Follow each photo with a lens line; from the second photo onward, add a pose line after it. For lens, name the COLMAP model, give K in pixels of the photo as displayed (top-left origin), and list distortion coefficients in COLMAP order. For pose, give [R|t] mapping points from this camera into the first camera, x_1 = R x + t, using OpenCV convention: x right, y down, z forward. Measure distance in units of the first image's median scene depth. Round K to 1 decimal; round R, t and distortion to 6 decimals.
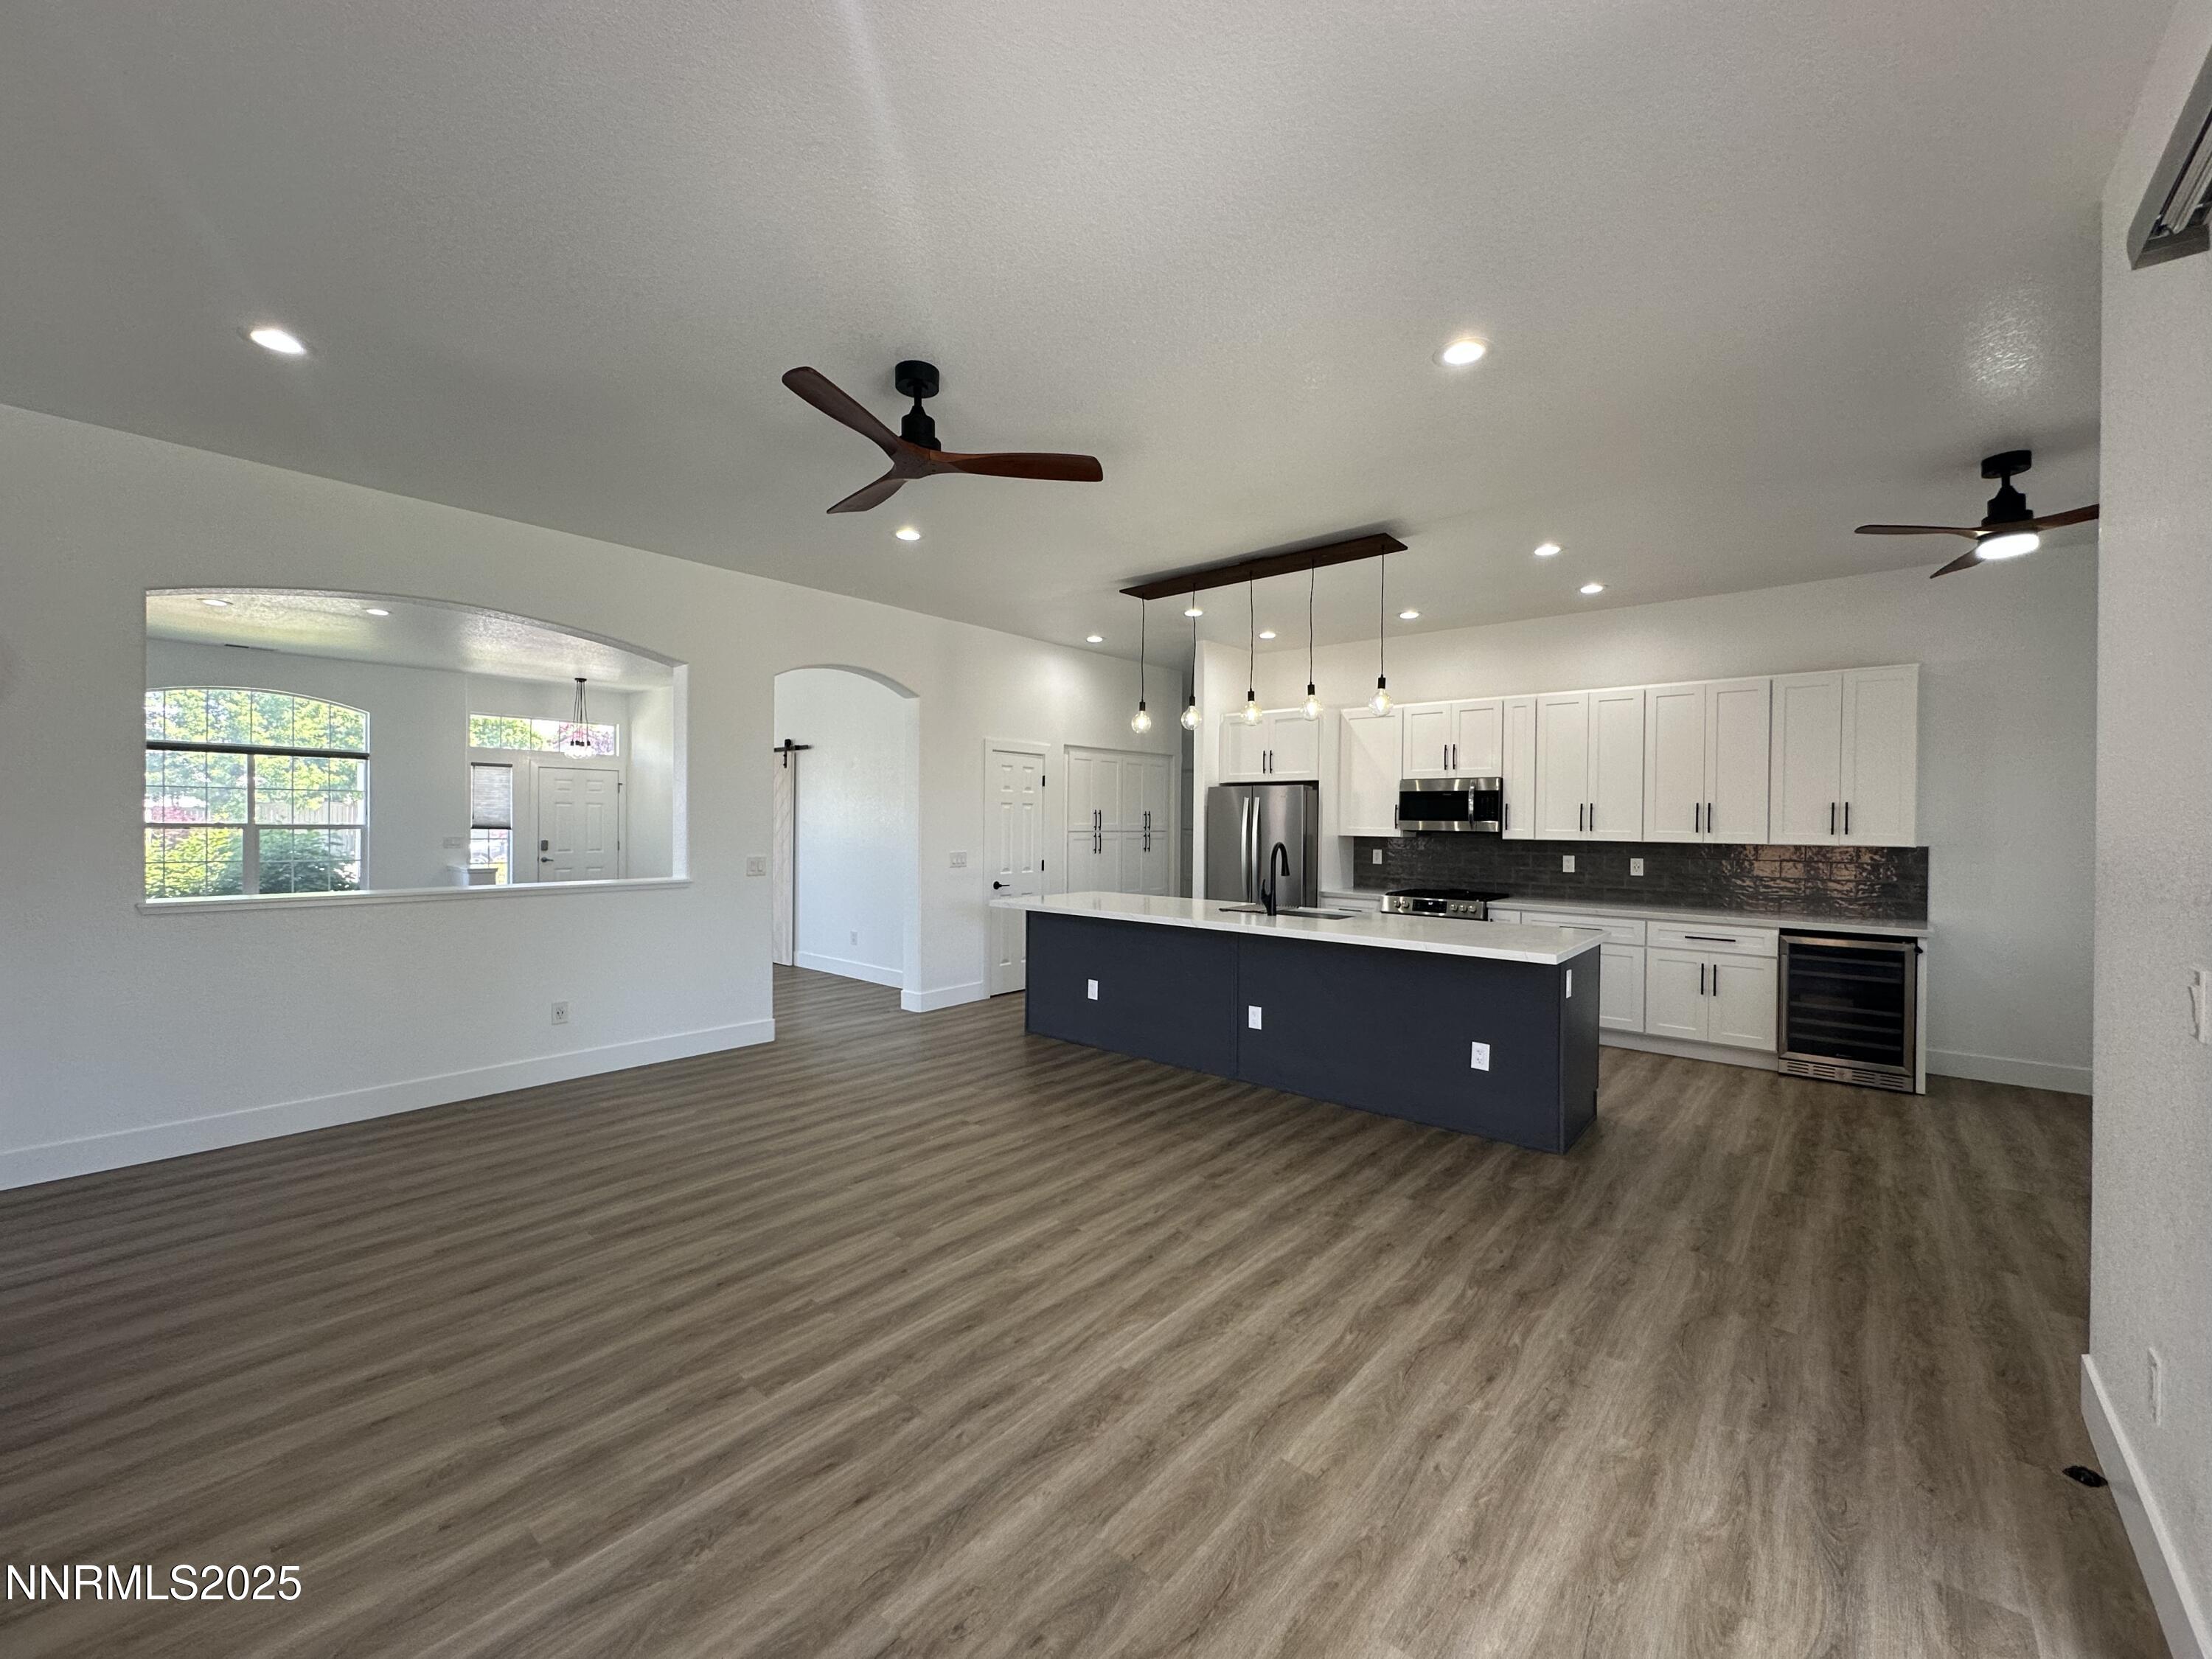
lens RADIAL K [[883.4, 0, 1105.9], [0, 883.4, 825.8], [0, 0, 1]] dist [-0.001957, 0.000408]
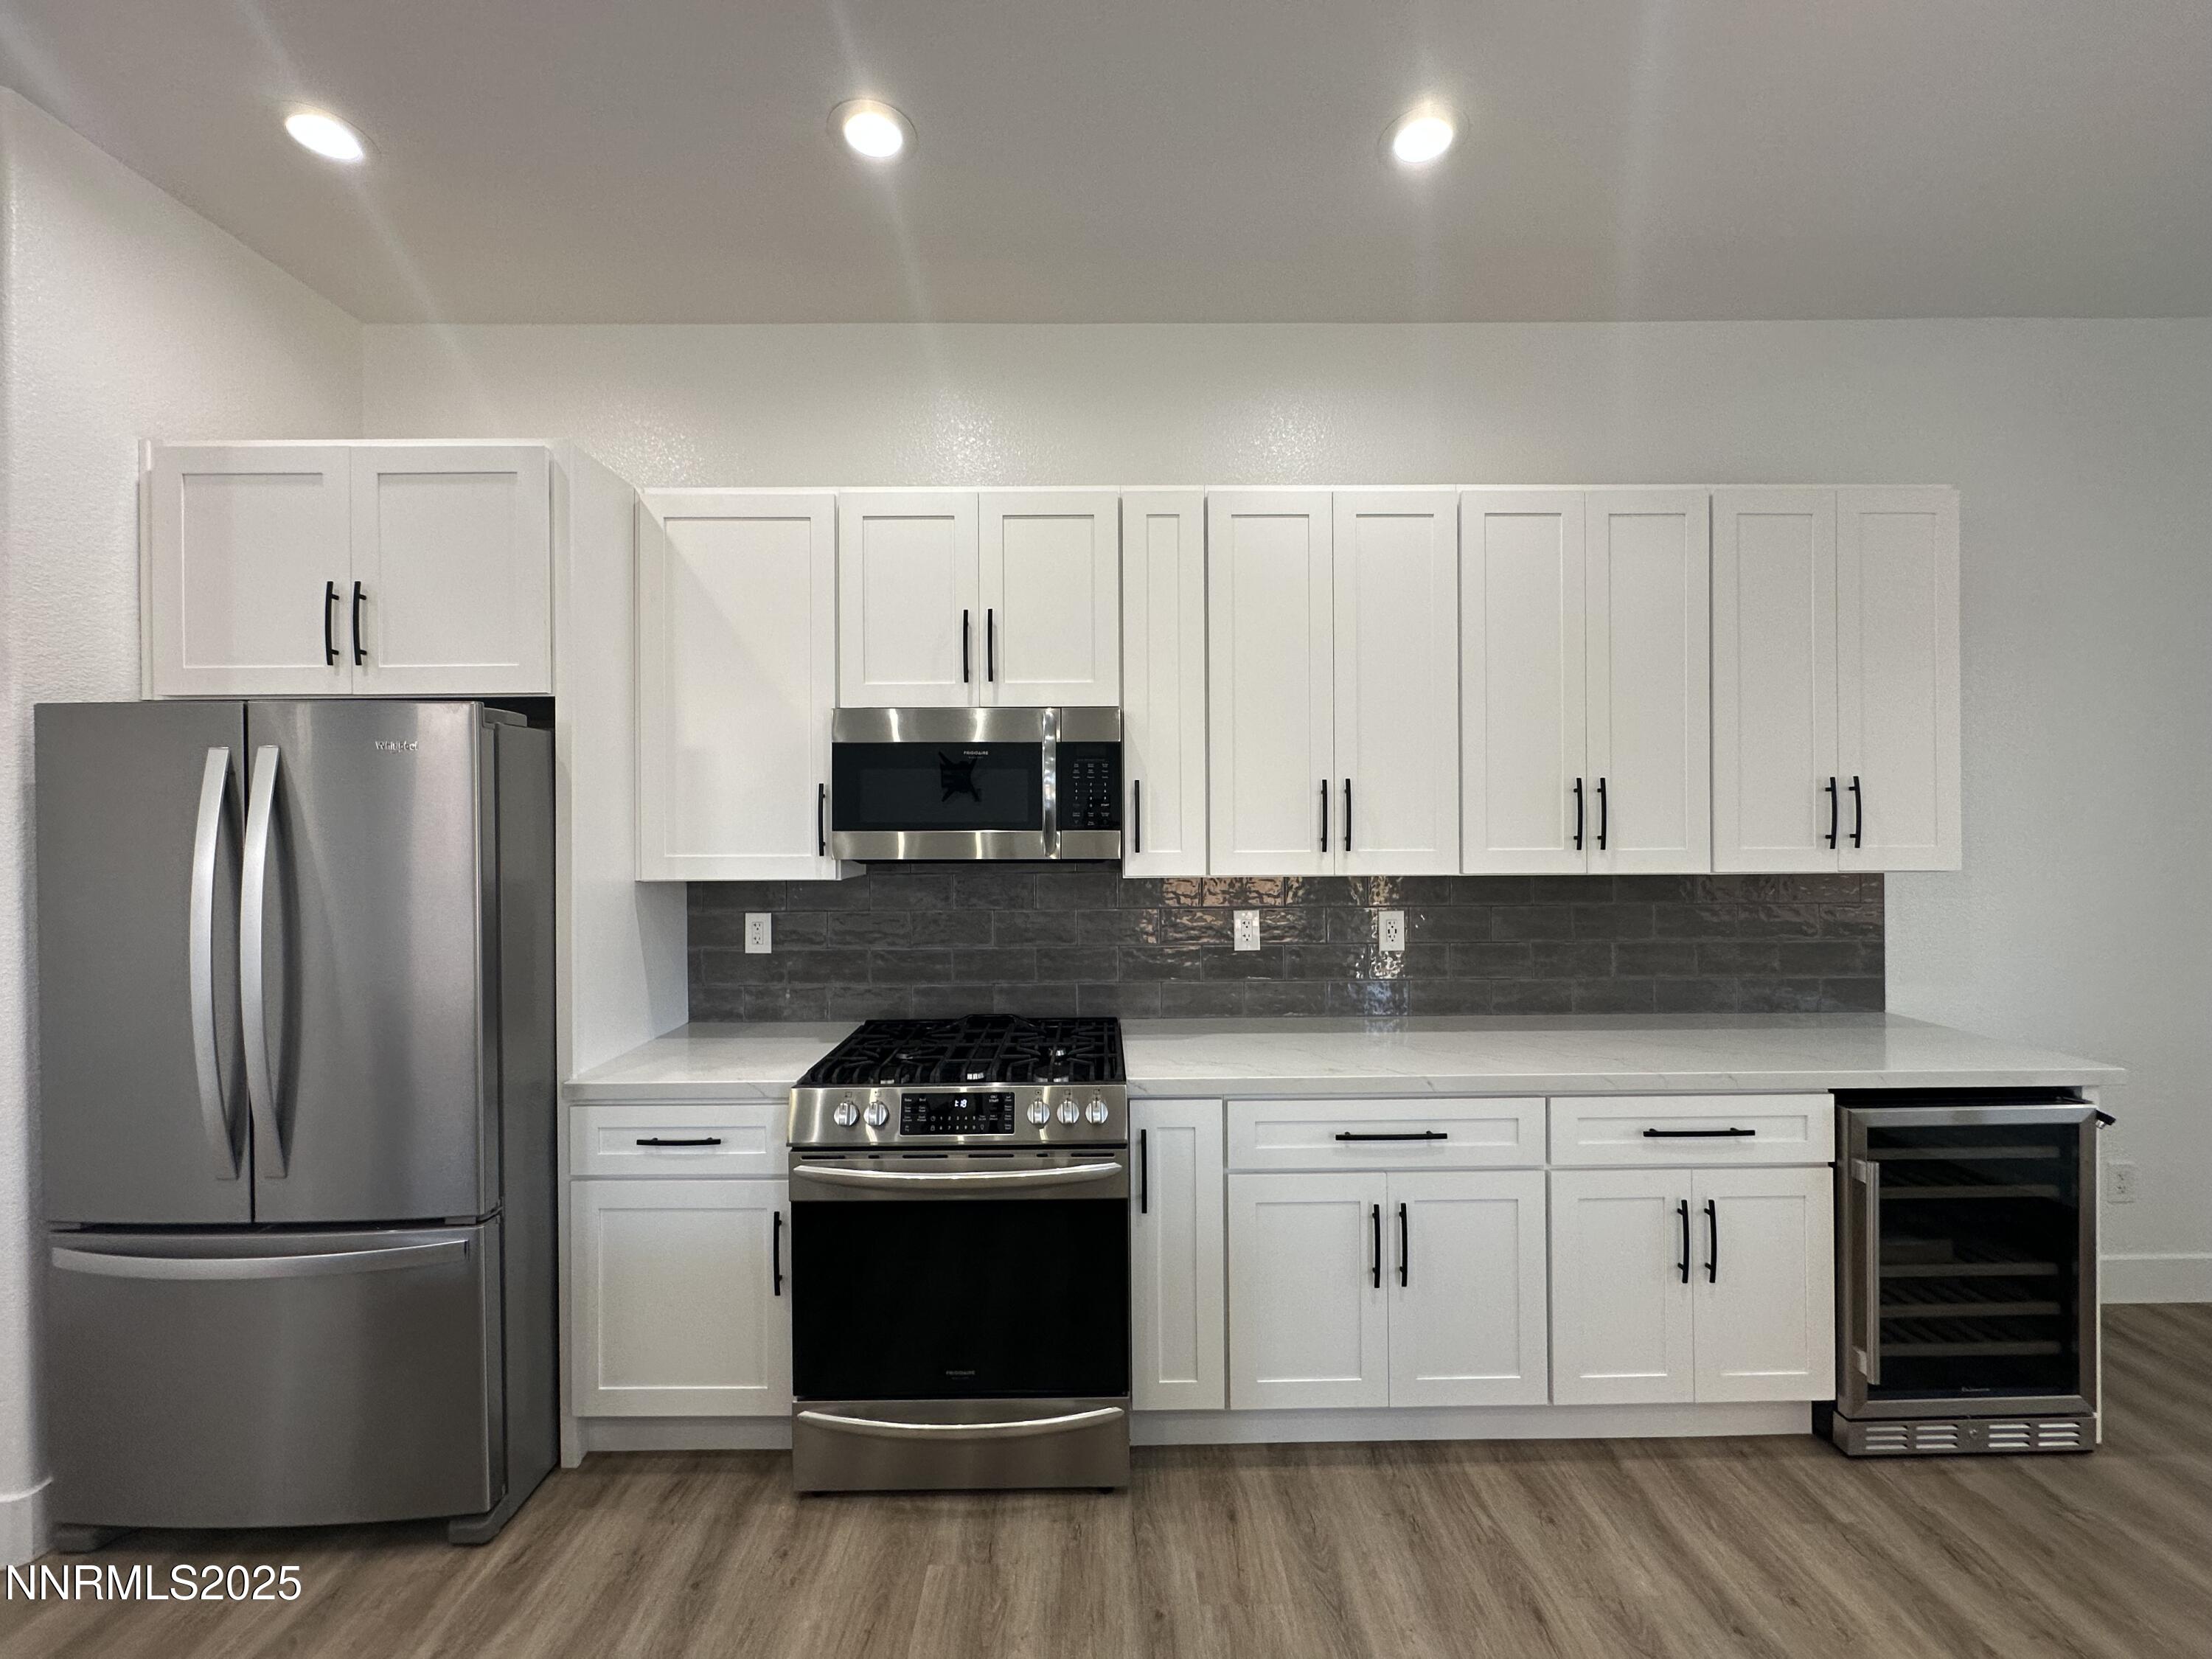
lens RADIAL K [[888.9, 0, 1107.6], [0, 888.9, 827.2], [0, 0, 1]] dist [-0.001585, 0.000360]
pose [[0.751754, -0.014821, 0.659277, 0.281669], [0.018134, 0.999834, 0.001799, -0.009186], [-0.659194, 0.010603, 0.751898, 1.008853]]
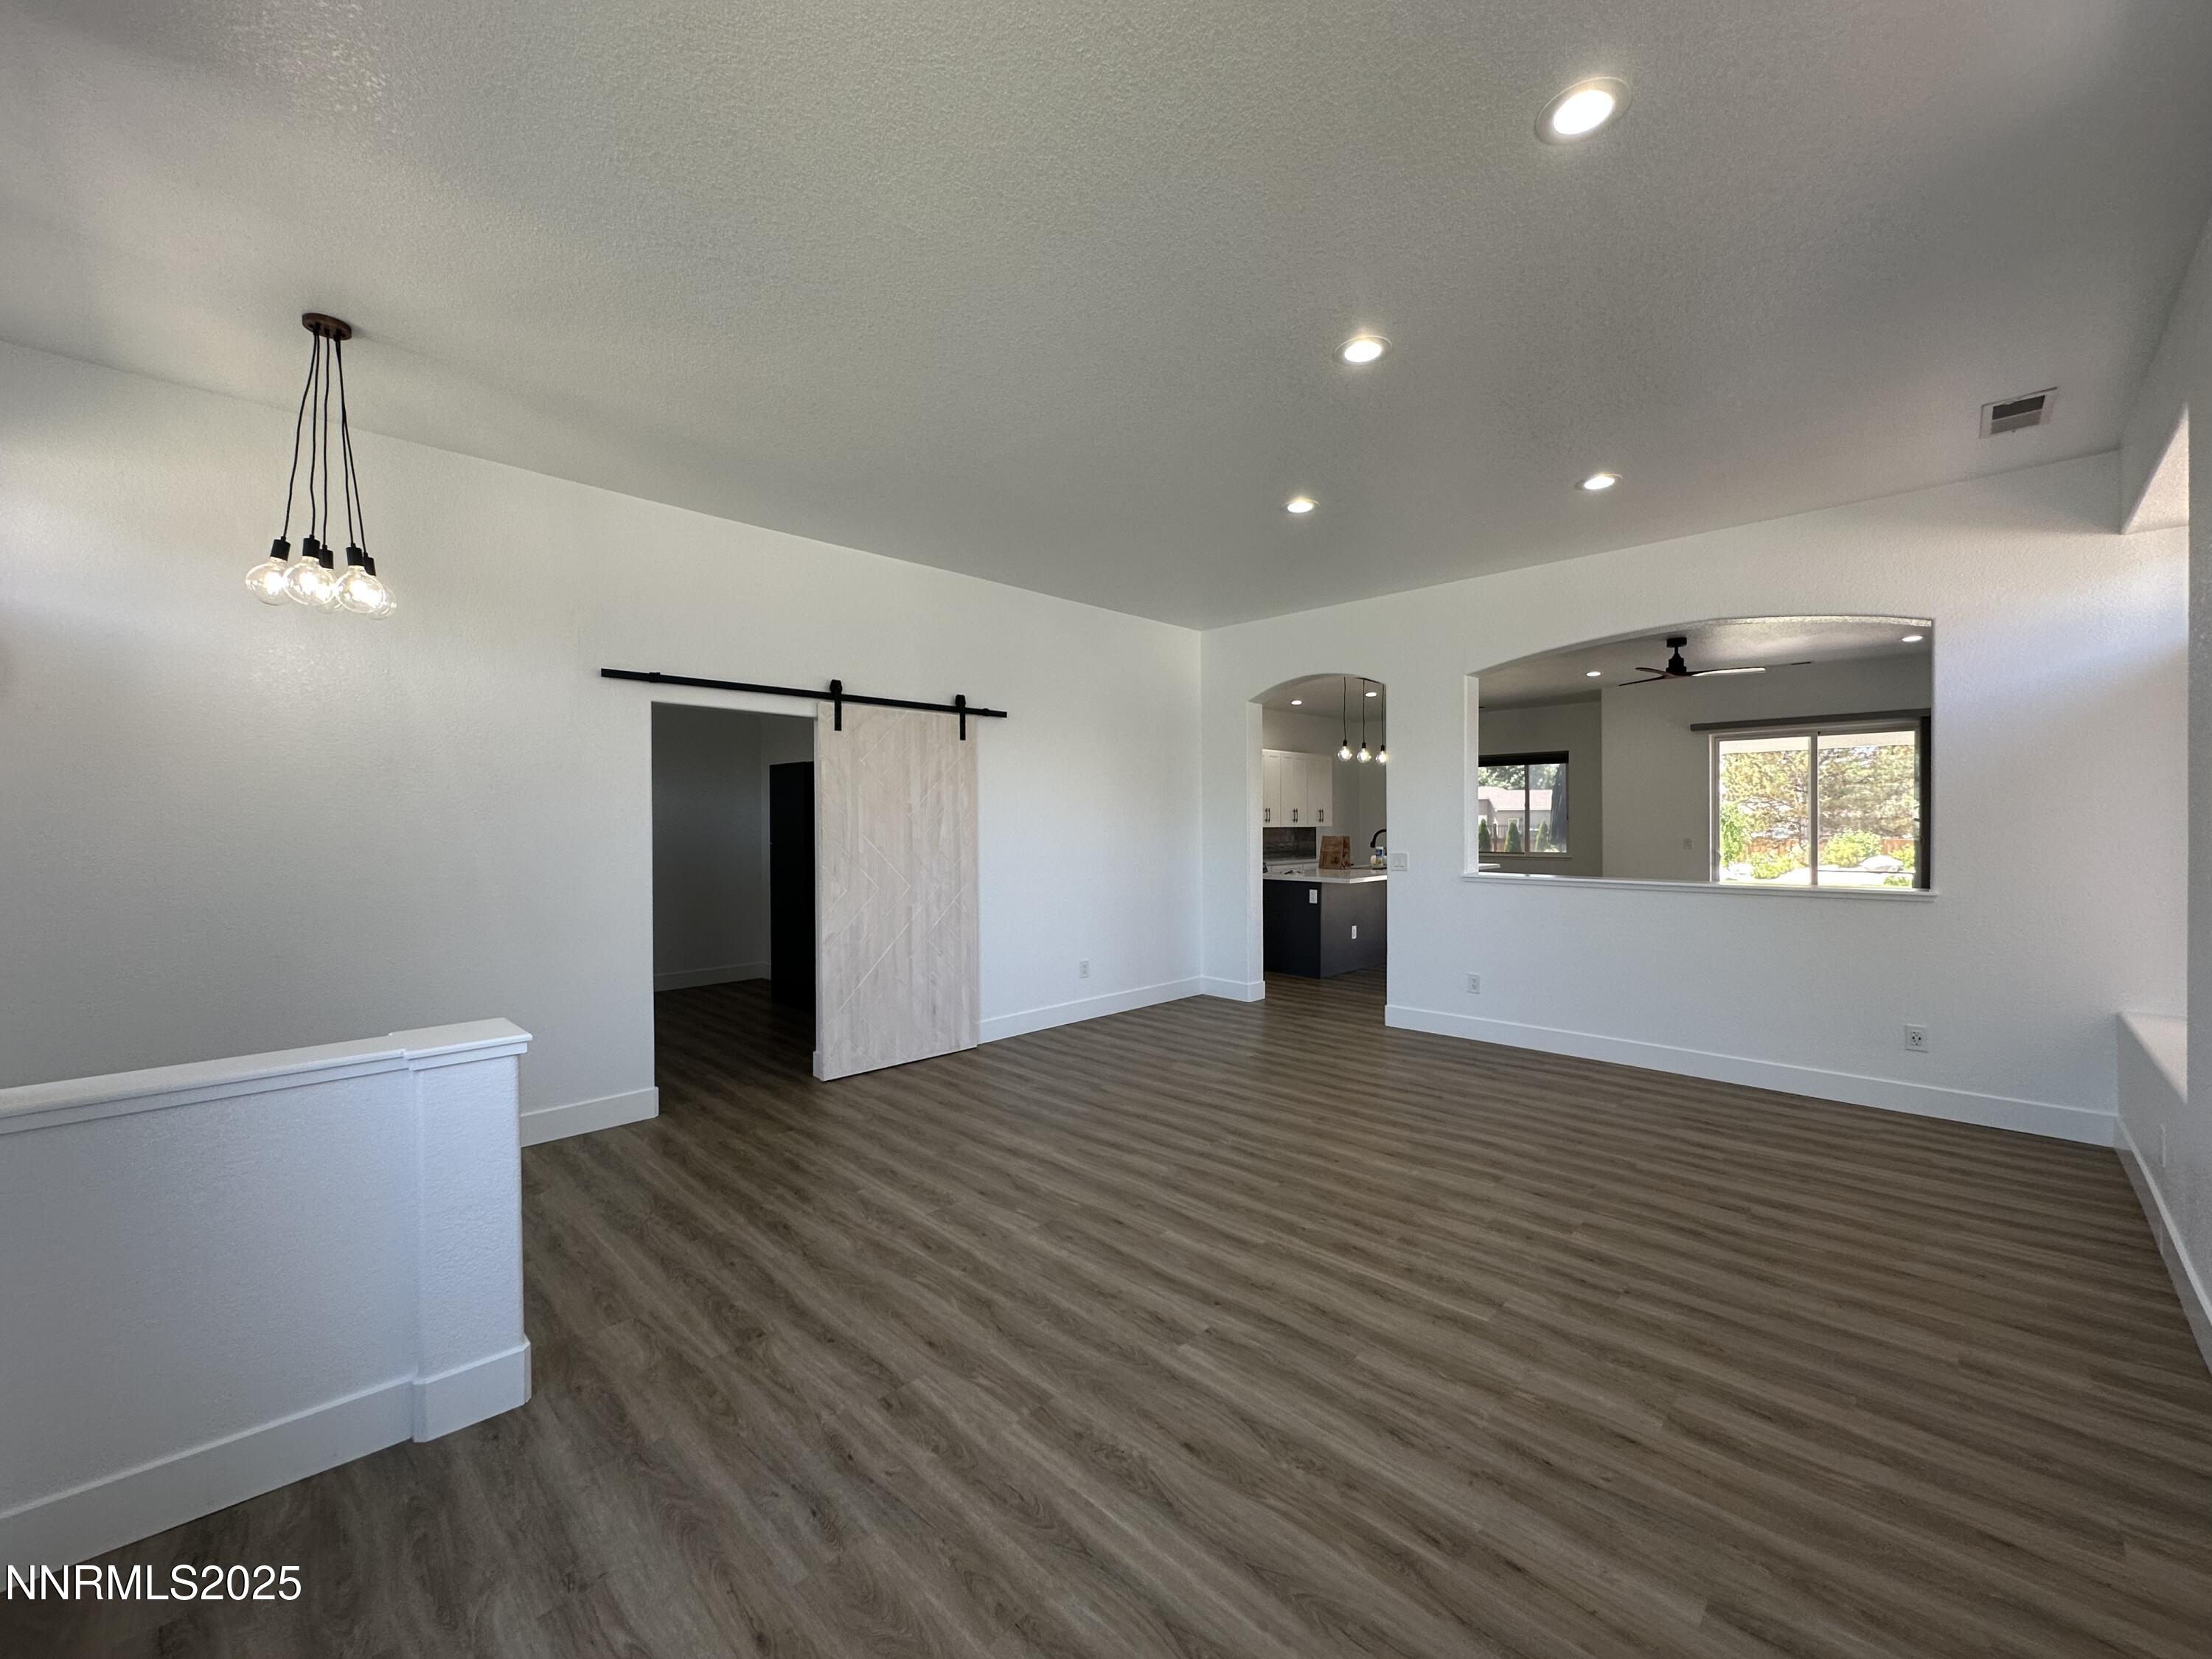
lens RADIAL K [[883.4, 0, 1105.9], [0, 883.4, 825.8], [0, 0, 1]] dist [-0.001957, 0.000408]
pose [[0.069586, -0.015805, 0.997451, -1.840138], [0.010544, 0.999830, 0.015107, -0.022875], [-0.997520, 0.009466, 0.069740, 1.585706]]
